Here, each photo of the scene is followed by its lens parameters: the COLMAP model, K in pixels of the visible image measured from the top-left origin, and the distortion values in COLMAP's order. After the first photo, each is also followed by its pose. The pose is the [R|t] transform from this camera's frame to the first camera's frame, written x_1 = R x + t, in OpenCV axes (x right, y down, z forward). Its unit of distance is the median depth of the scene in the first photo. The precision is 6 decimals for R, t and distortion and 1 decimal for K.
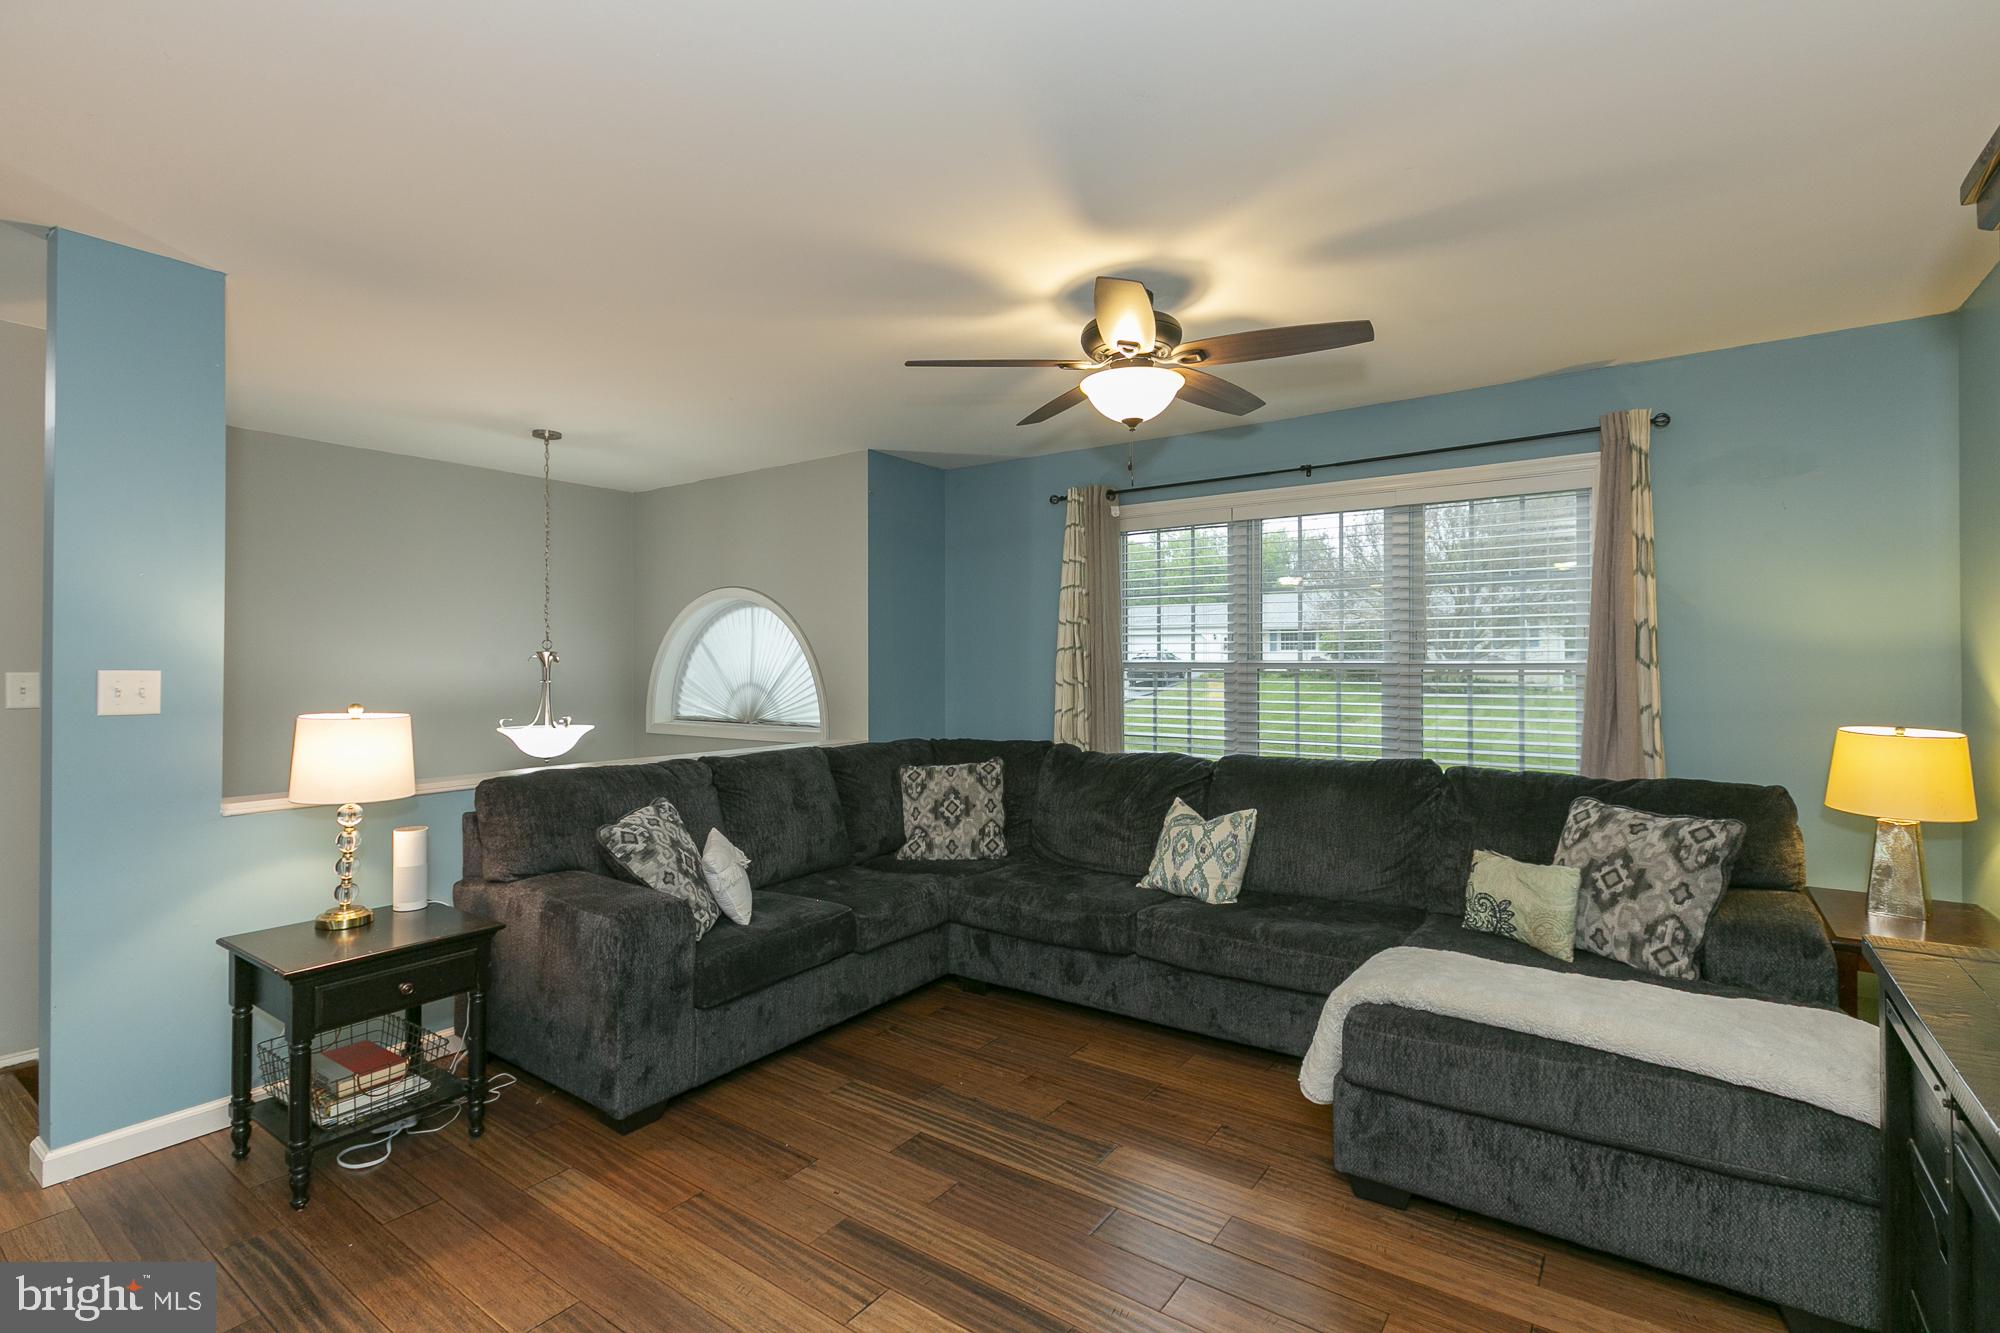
lens RADIAL K [[926.9, 0, 1086.6], [0, 926.9, 660.5], [0, 0, 1]] dist [0.000532, -0.000012]
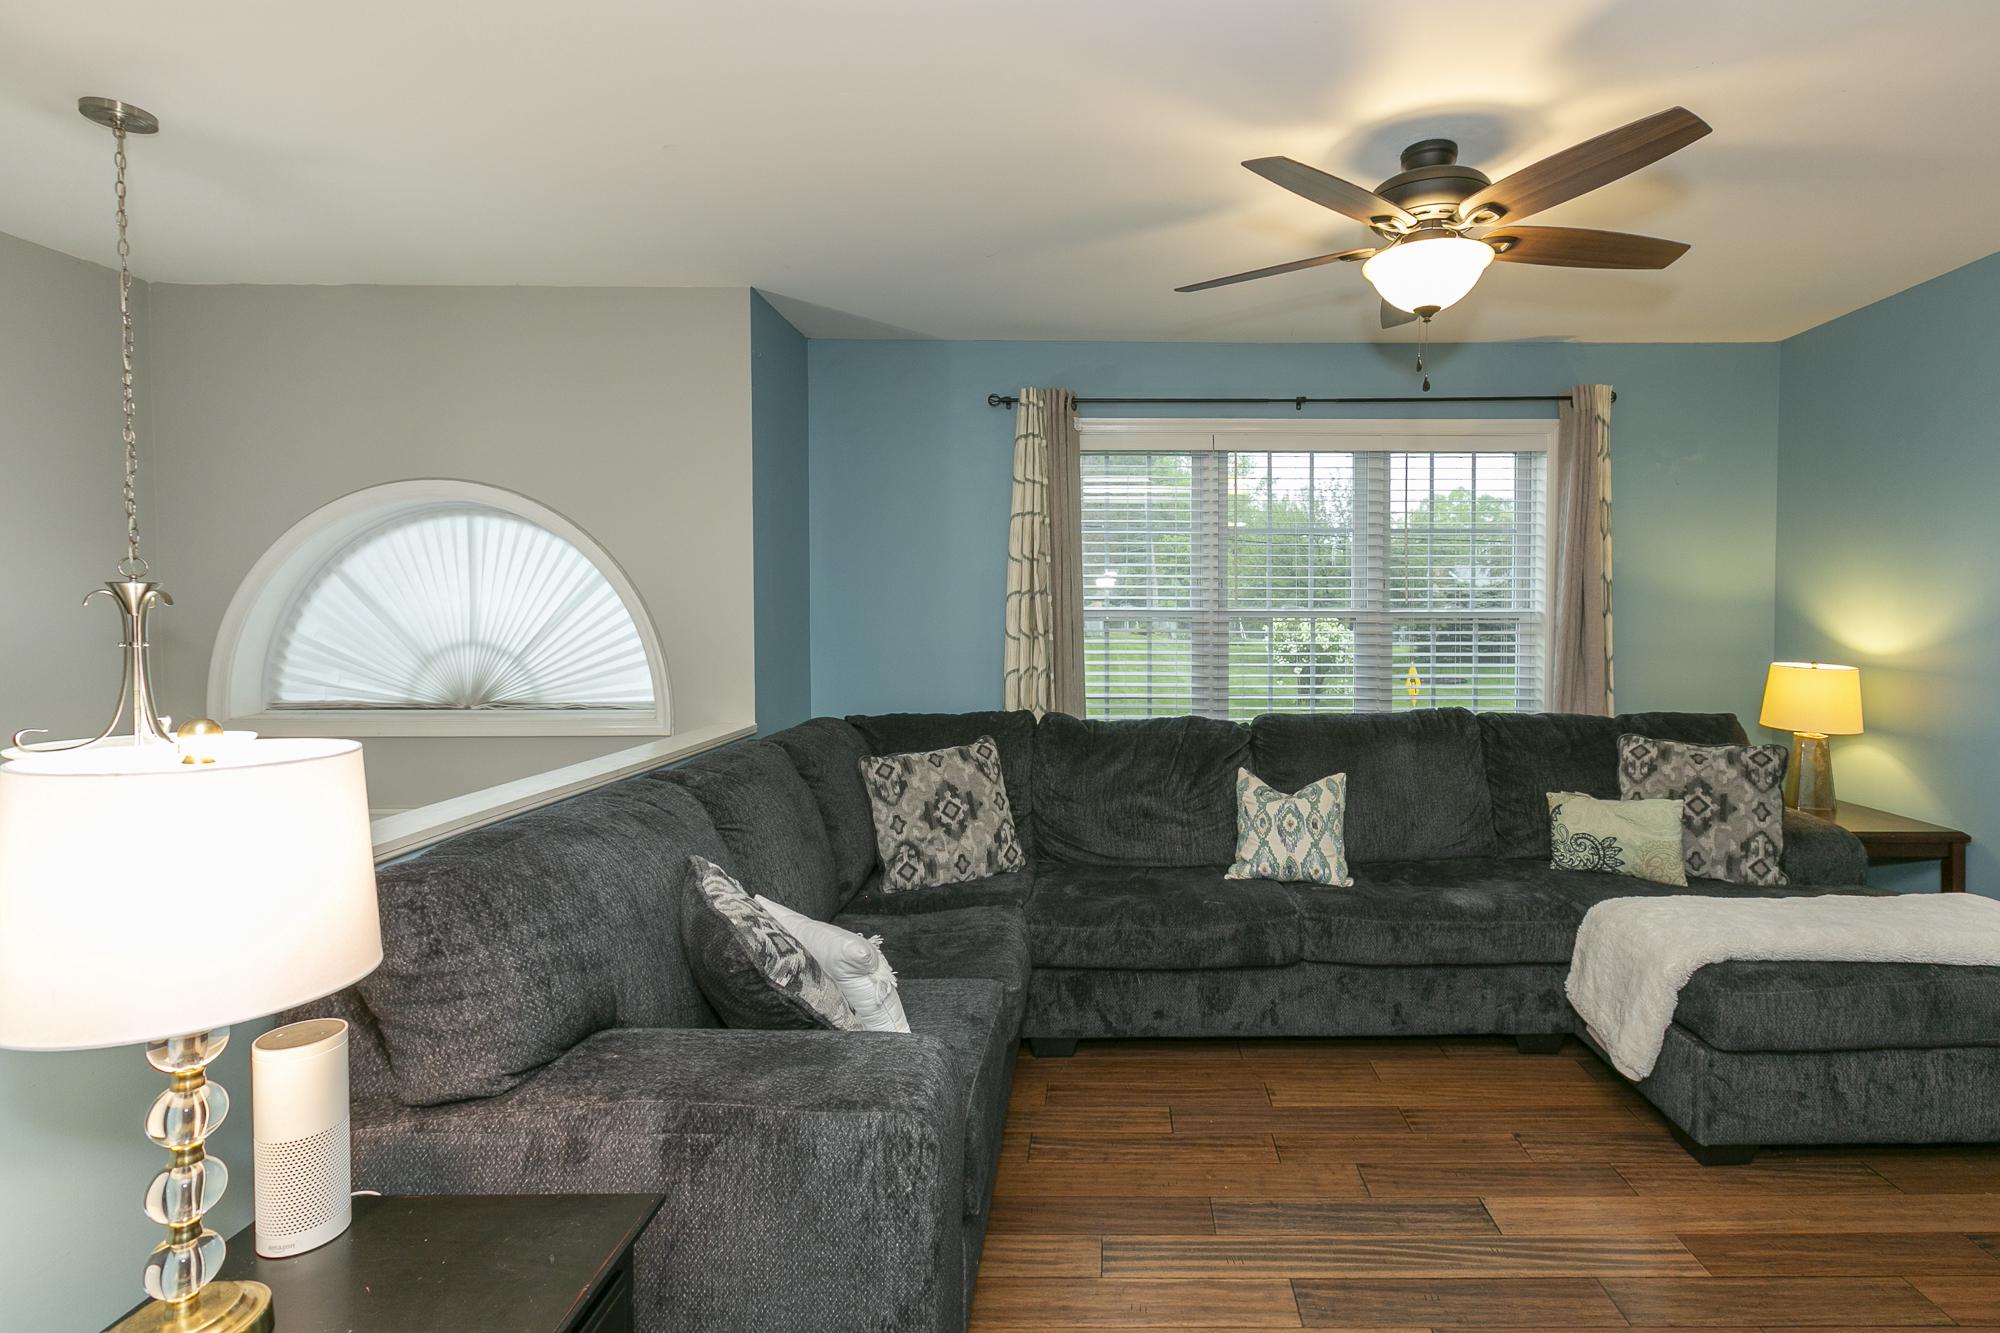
lens RADIAL K [[932.6, 0, 1002.0], [0, 932.6, 631.5], [0, 0, 1]] dist [-0.002458, -0.000041]
pose [[0.827482, -0.010242, 0.561399, -0.540729], [-0.004282, 0.999689, 0.024550, 0.001952], [-0.561476, -0.022719, 0.827181, 0.396552]]
